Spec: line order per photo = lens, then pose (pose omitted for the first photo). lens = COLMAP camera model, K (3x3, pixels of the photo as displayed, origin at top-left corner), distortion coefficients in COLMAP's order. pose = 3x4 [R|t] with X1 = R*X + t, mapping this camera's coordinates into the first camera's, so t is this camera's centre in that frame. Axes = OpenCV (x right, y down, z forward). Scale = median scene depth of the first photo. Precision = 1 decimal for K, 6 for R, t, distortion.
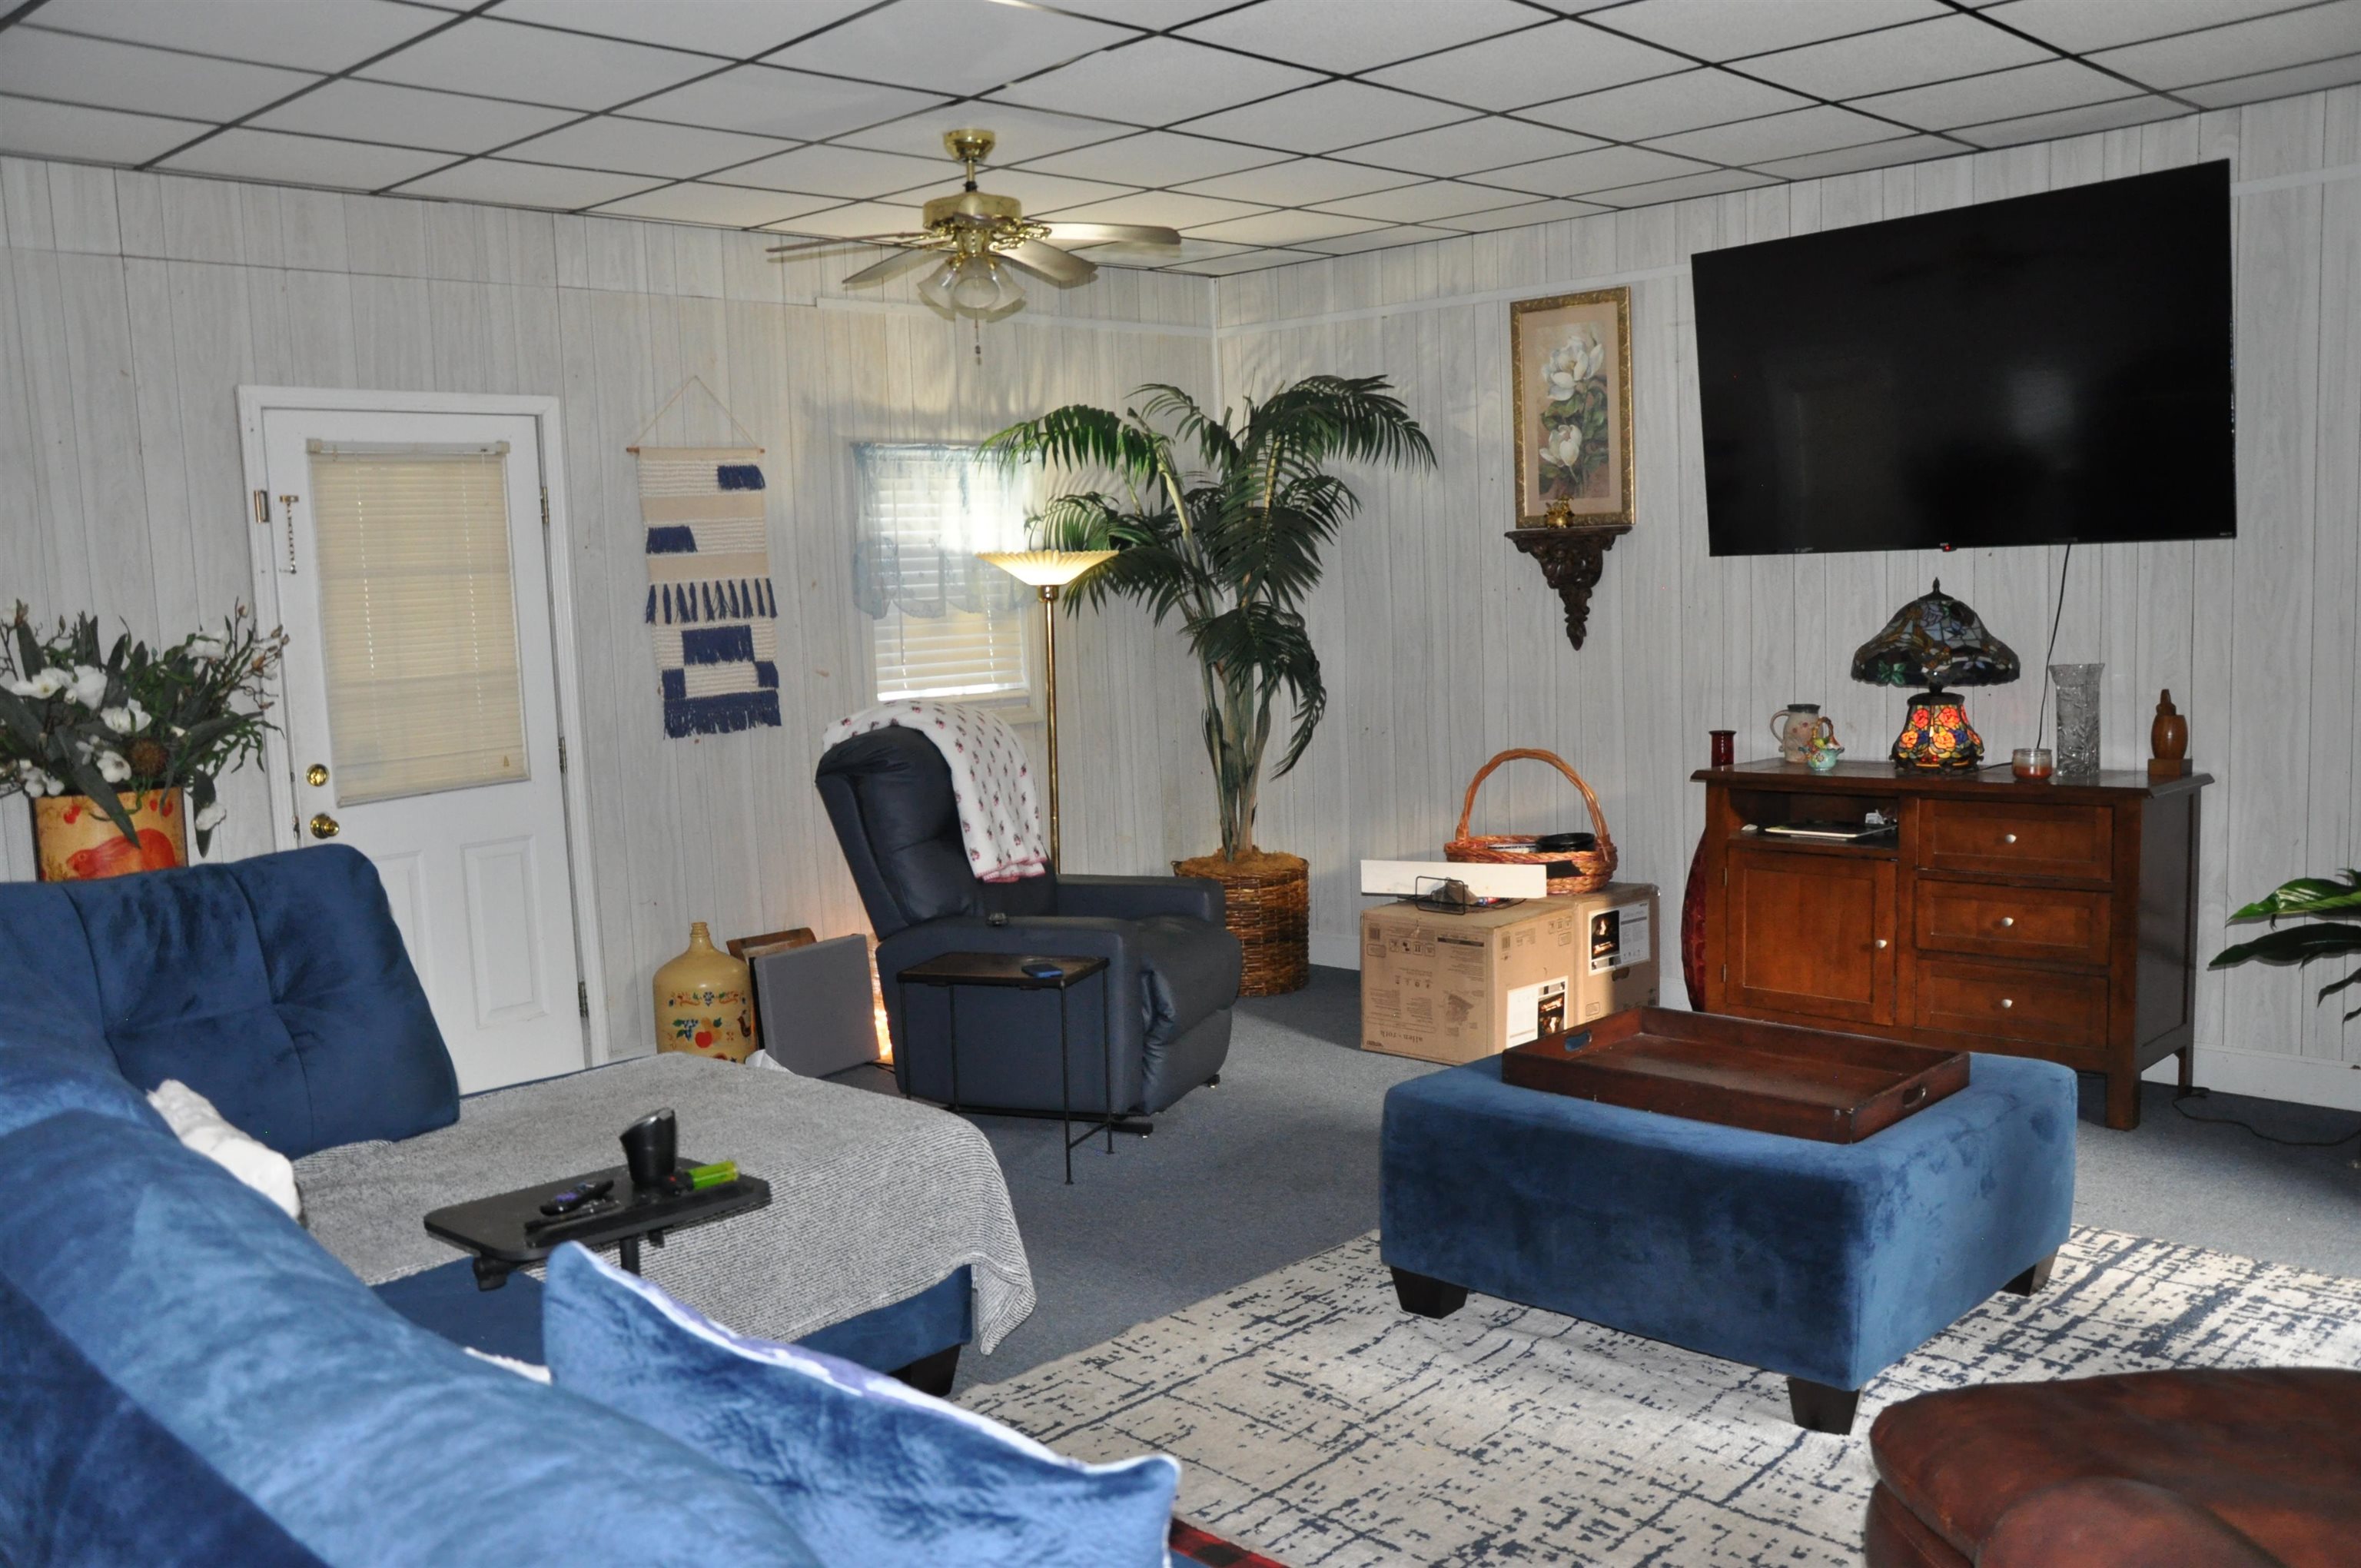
lens RADIAL K [[1956.4, 0, 1184.8], [0, 1956.4, 785.3], [0, 0, 1]] dist [-0.135027, 0.139522]
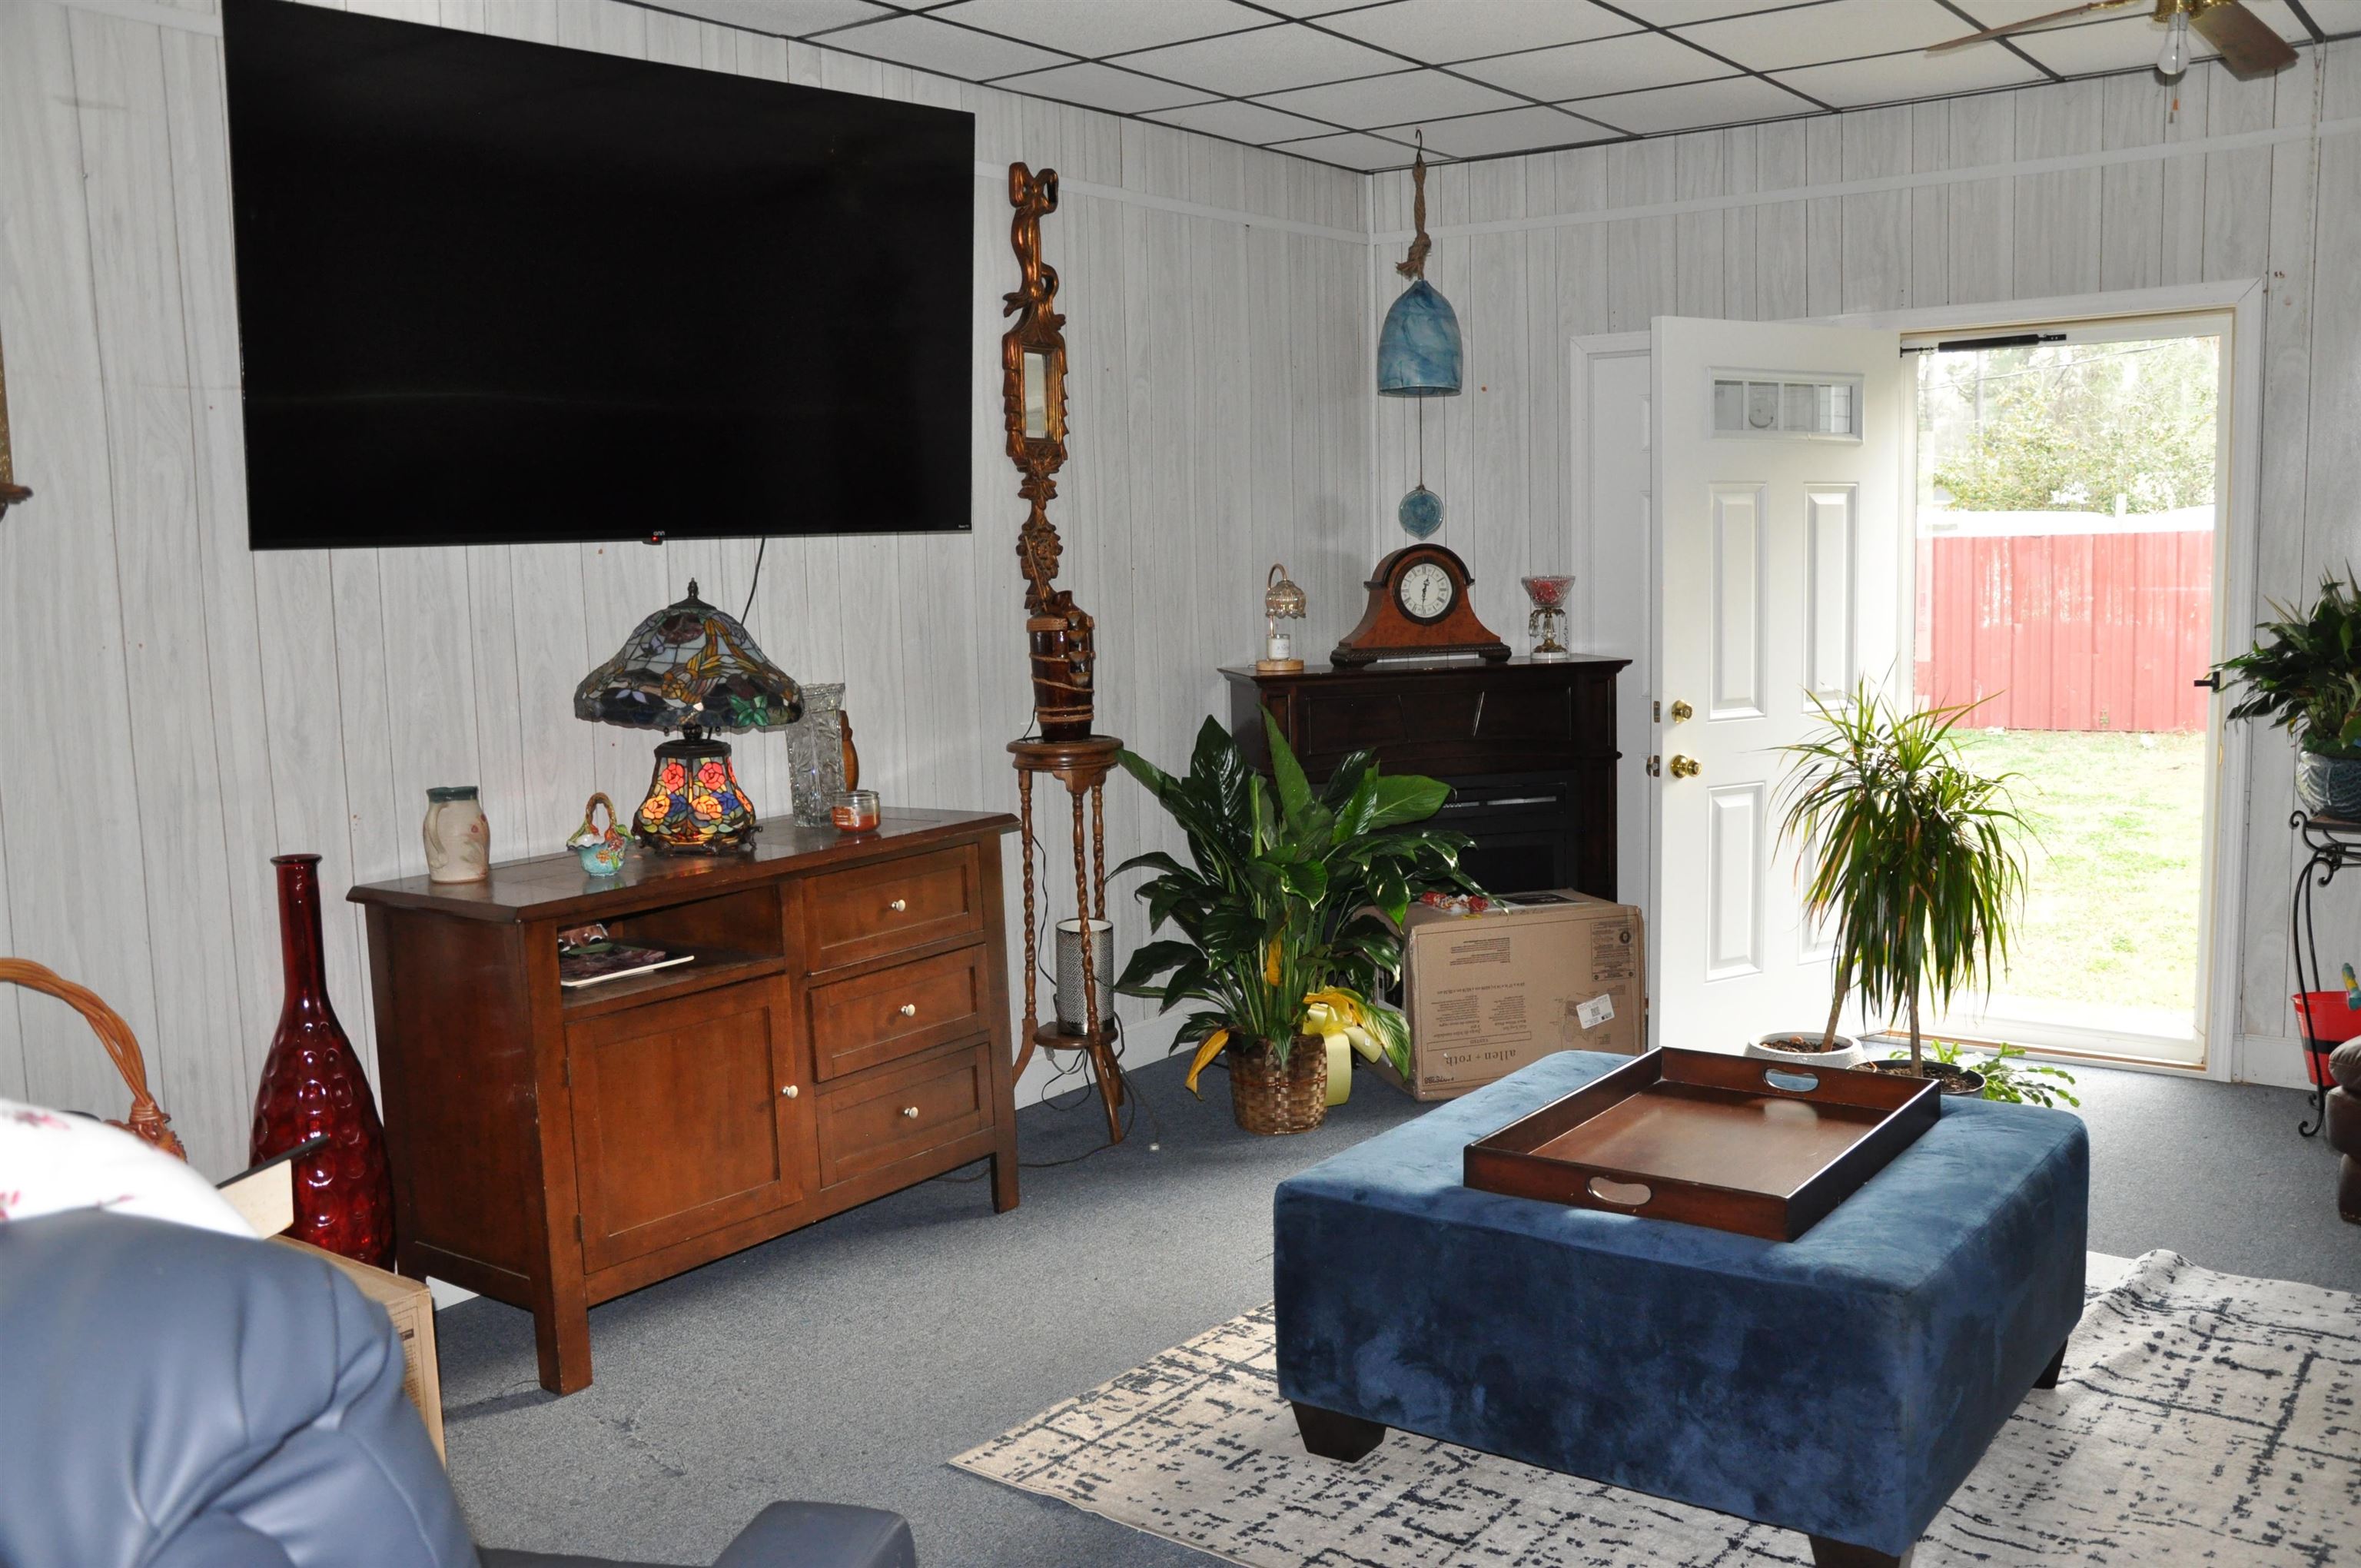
lens RADIAL K [[1956.4, 0, 1181.2], [0, 1956.4, 792.4], [0, 0, 1]] dist [-0.135027, 0.139522]
pose [[-0.111363, -0.087601, 0.989911, -0.490057], [0.128000, 0.986546, 0.101703, -0.111031], [-0.985502, 0.138035, -0.098652, 1.256831]]
